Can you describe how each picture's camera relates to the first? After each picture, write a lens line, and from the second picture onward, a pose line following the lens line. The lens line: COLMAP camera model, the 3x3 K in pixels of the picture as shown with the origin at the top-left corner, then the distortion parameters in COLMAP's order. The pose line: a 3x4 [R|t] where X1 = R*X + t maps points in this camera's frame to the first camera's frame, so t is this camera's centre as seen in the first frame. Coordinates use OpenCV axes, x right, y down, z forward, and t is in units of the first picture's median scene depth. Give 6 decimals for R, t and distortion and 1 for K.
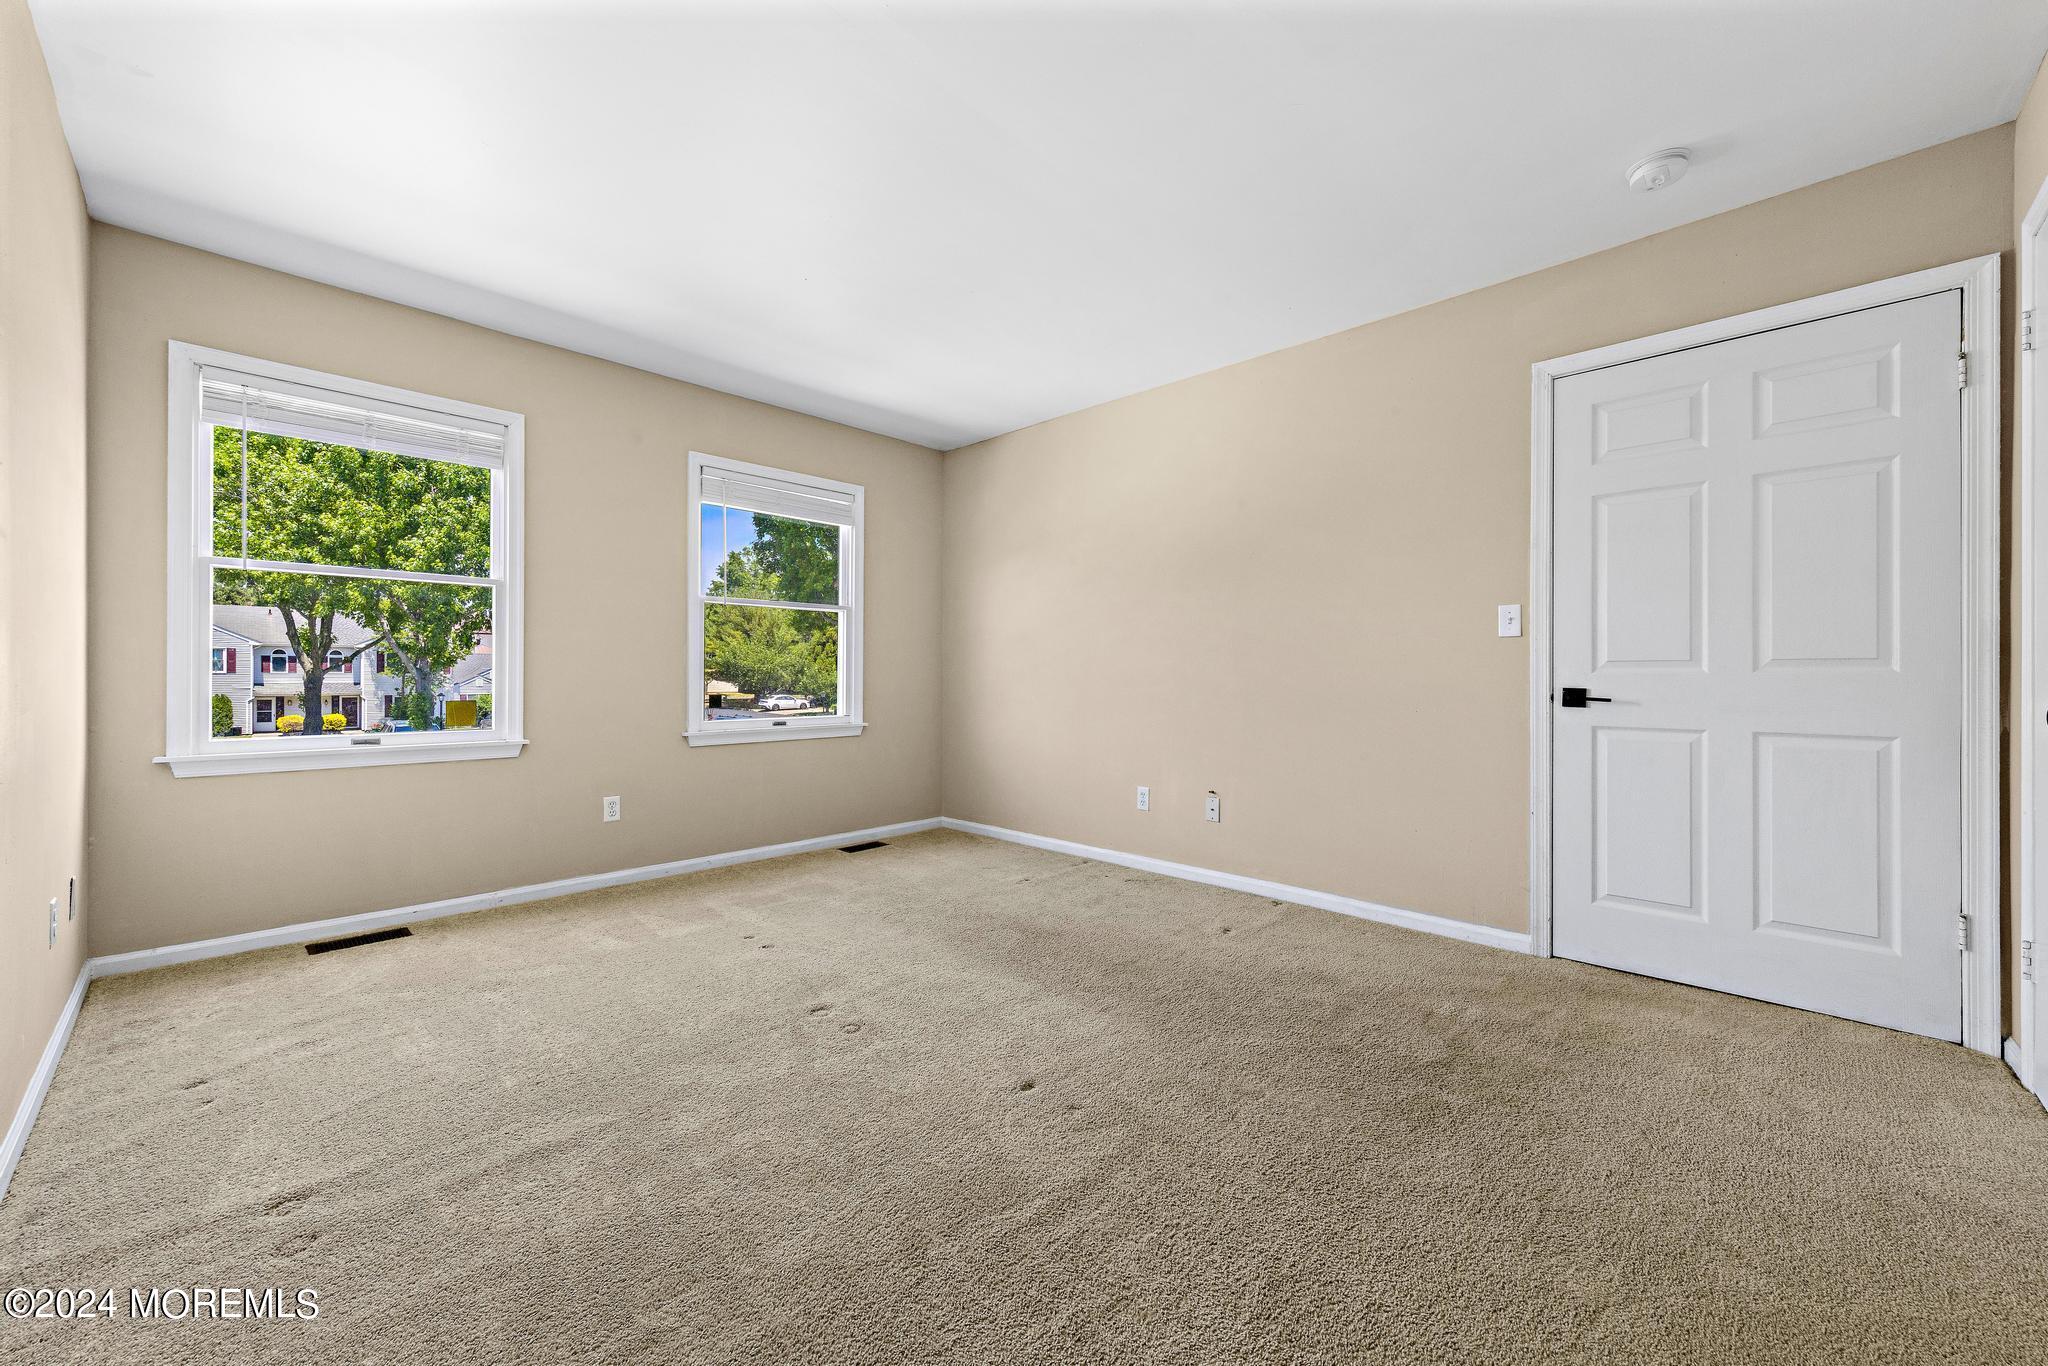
lens RADIAL K [[773.4, 0, 1022.4], [0, 773.4, 672.2], [0, 0, 1]] dist [0.001520, 0.000118]
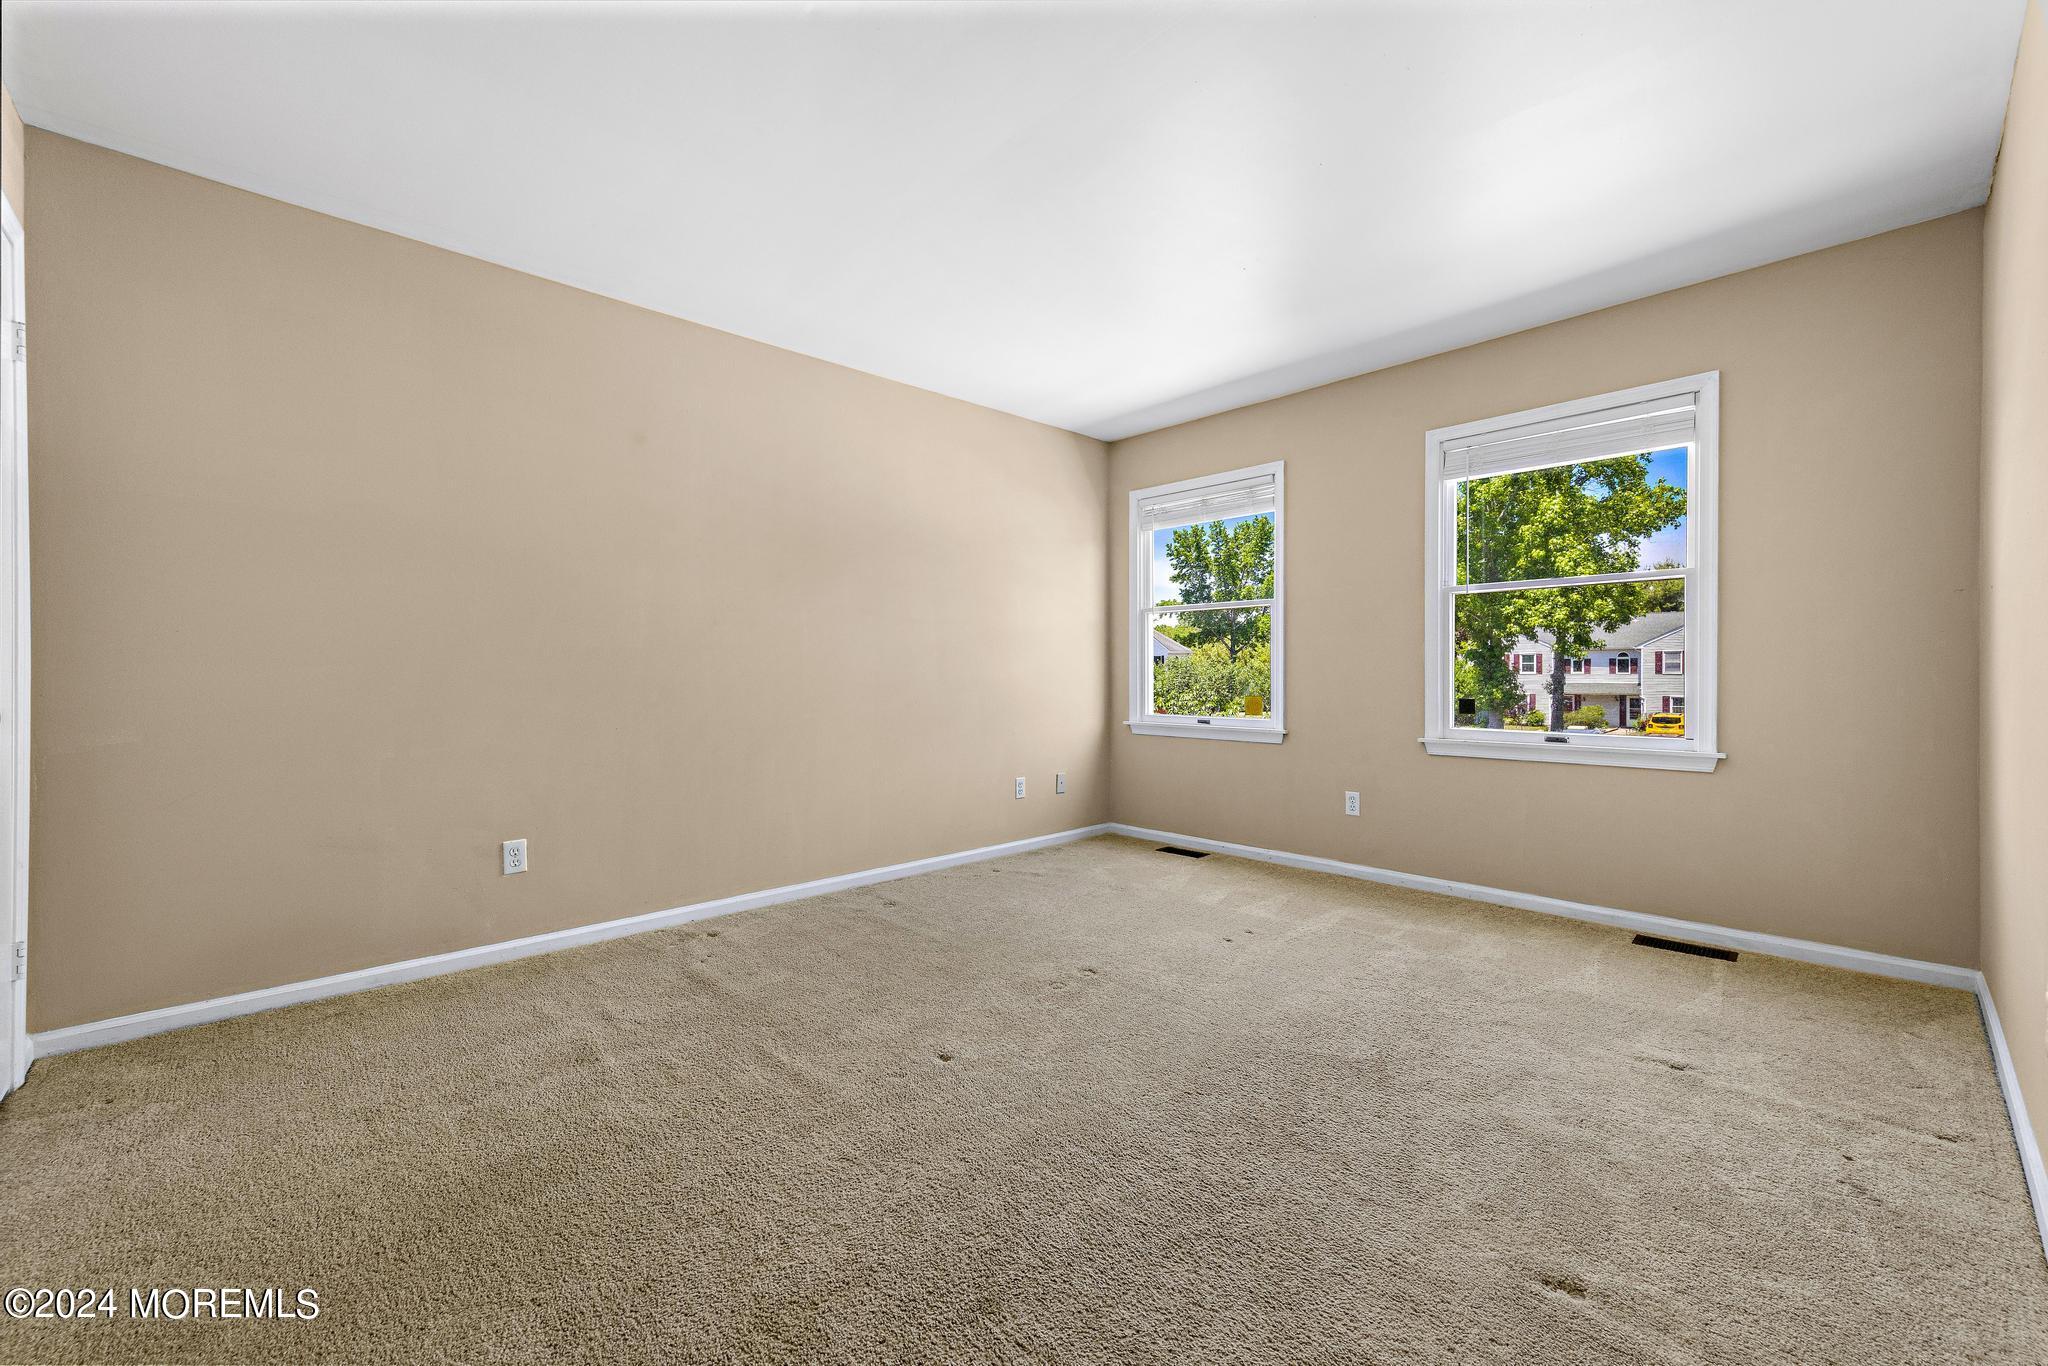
lens RADIAL K [[813.9, 0, 1031.9], [0, 813.9, 668.2], [0, 0, 1]] dist [0.002888, 0.000325]
pose [[-0.023756, -0.011085, -0.999656, 0.590199], [0.003153, 0.999933, -0.011163, 0.003735], [0.999713, -0.003417, -0.023719, 0.594560]]
